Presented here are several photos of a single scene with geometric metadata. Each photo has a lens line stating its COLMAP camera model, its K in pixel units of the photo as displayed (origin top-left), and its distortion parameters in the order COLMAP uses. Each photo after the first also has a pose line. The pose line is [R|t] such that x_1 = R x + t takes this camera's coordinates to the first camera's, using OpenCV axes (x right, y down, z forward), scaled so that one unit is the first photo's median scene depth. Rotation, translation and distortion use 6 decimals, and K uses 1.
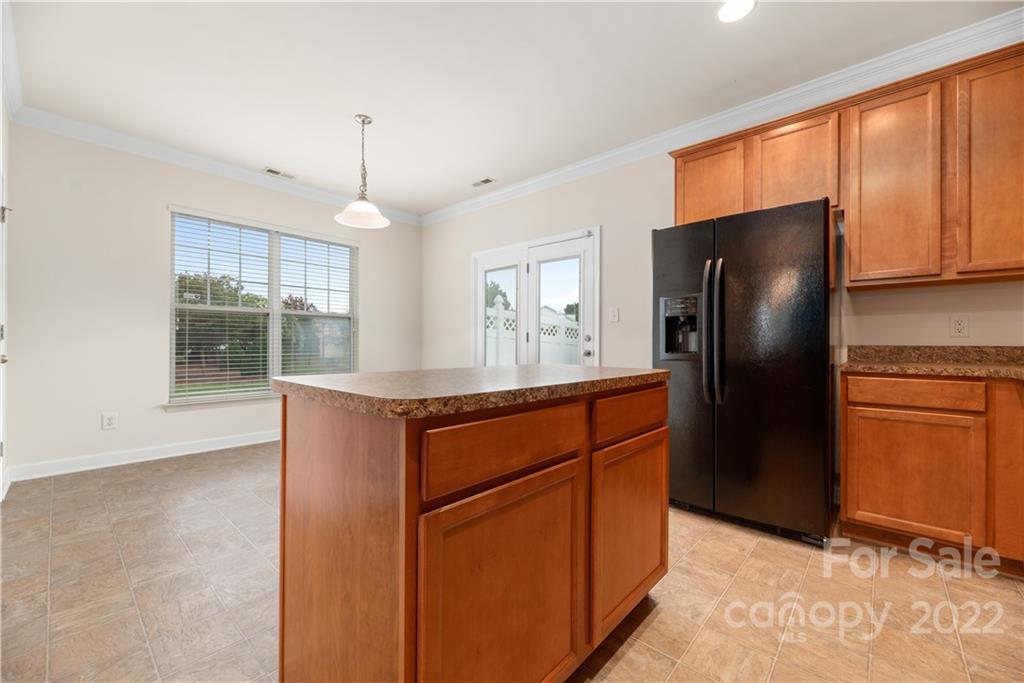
lens RADIAL K [[418.8, 0, 491.0], [0, 418.8, 340.3], [0, 0, 1]] dist [-0.002081, -0.000407]
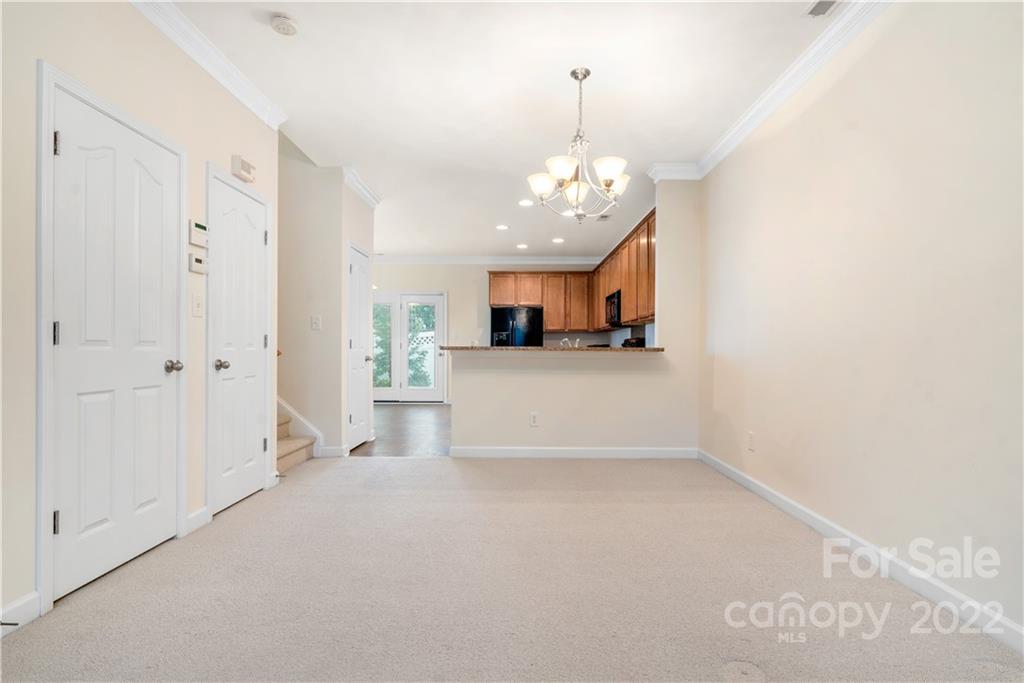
lens RADIAL K [[509.2, 0, 524.0], [0, 509.2, 351.4], [0, 0, 1]] dist [0.001456, -0.000044]
pose [[0.737734, -0.005418, 0.675069, -1.860232], [-0.001196, 0.999956, 0.009333, -0.022502], [-0.675090, -0.007693, 0.737695, -1.736158]]
